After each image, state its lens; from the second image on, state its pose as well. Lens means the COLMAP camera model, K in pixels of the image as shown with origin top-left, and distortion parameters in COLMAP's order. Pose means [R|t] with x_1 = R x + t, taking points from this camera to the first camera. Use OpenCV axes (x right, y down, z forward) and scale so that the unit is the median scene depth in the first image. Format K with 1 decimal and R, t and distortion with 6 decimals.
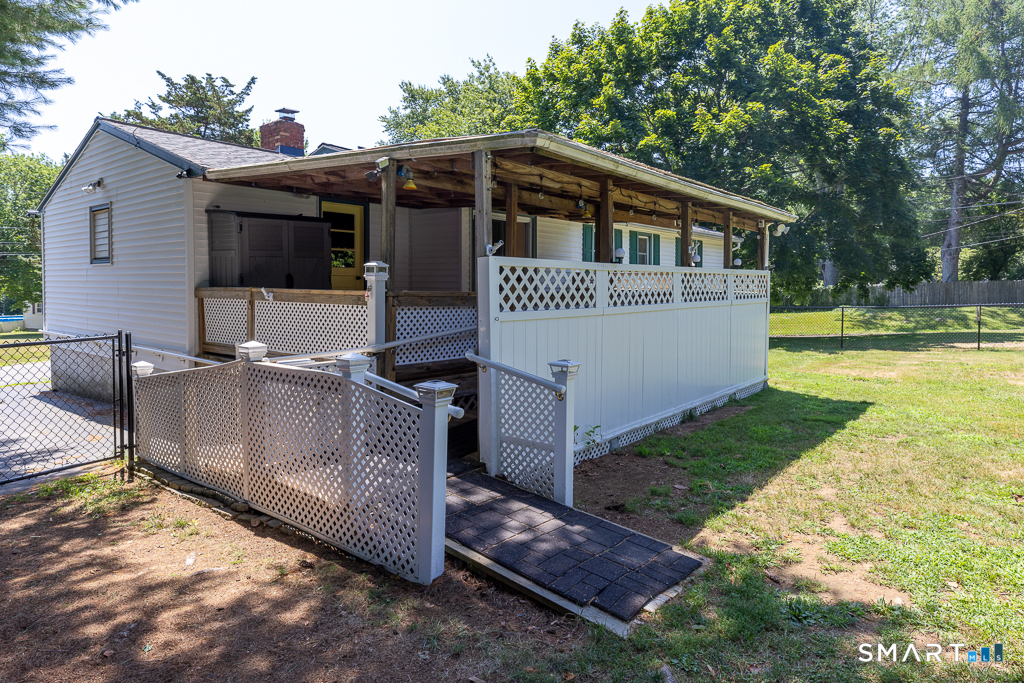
lens RADIAL K [[624.1, 0, 508.5], [0, 624.1, 304.7], [0, 0, 1]] dist [0.005096, -0.002019]
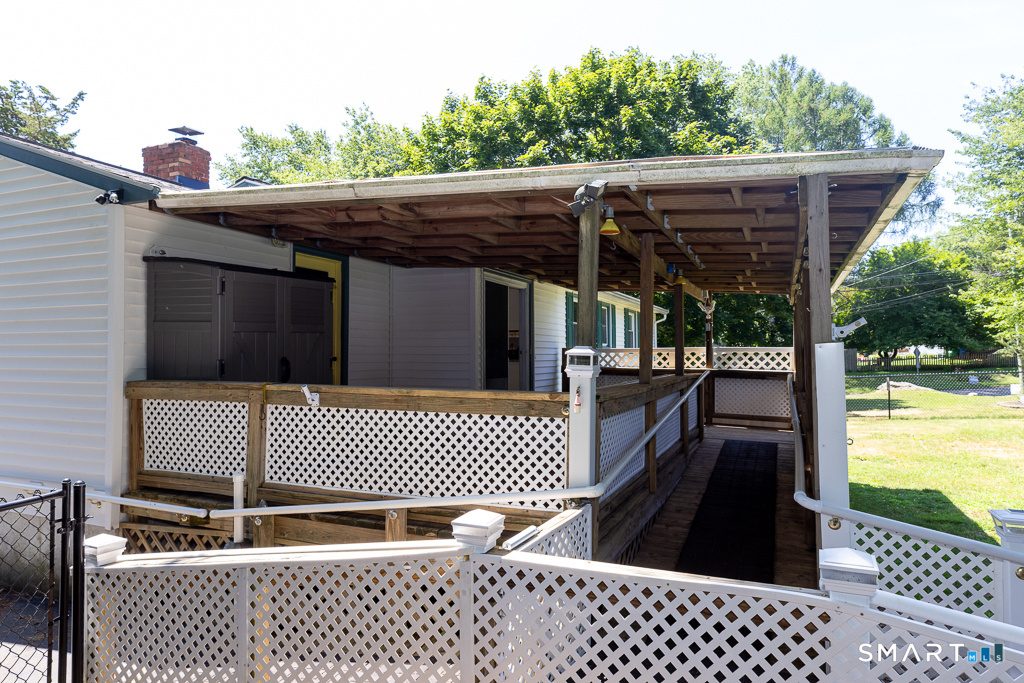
lens RADIAL K [[624.1, 0, 514.4], [0, 624.1, 340.5], [0, 0, 1]] dist [0.005096, -0.002019]
pose [[0.953545, -0.001888, 0.301244, -0.207905], [0.017298, 0.998674, -0.048493, -0.020497], [-0.300753, 0.051451, 0.952313, 0.193636]]
